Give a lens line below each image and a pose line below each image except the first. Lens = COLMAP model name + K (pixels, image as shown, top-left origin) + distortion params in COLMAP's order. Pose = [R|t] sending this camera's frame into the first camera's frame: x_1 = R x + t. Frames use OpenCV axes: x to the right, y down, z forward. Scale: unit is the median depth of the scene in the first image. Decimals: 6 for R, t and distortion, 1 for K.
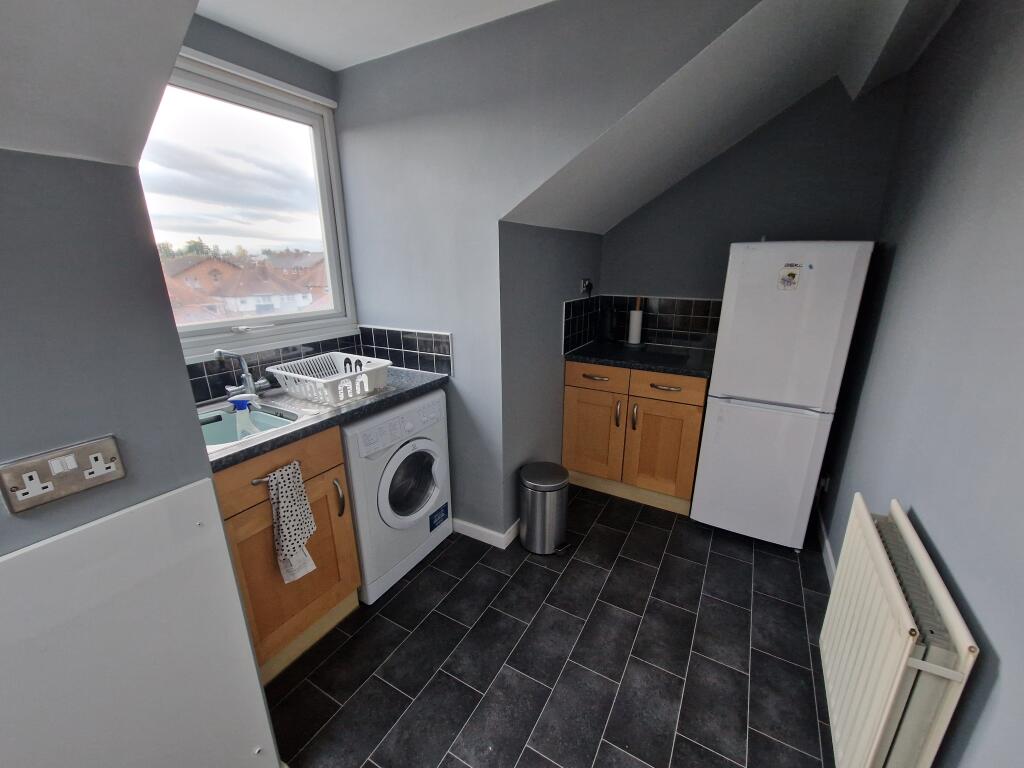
lens RADIAL K [[415.3, 0, 516.7], [0, 415.3, 386.2], [0, 0, 1]] dist [-0.002067, -0.000322]
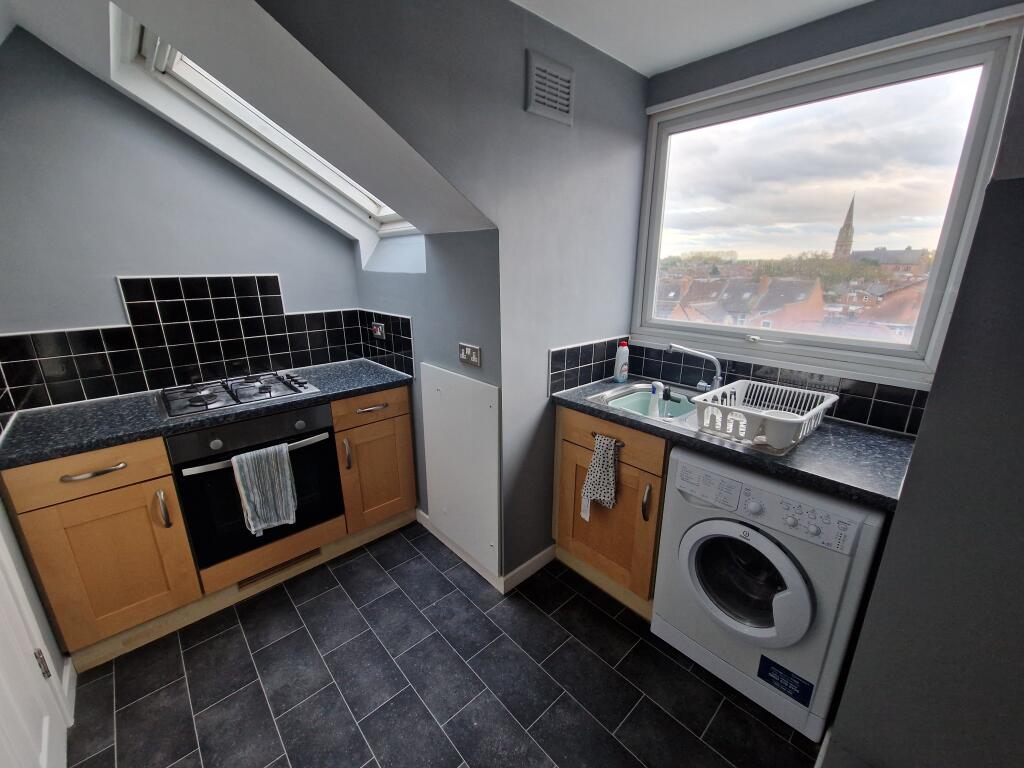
lens RADIAL K [[415.3, 0, 517.2], [0, 415.3, 382.0], [0, 0, 1]] dist [-0.002067, -0.000322]
pose [[-0.299636, 0.268445, -0.915509, 0.531215], [-0.276668, 0.893915, 0.352663, -0.273607], [0.913057, 0.358963, -0.193578, 0.802781]]
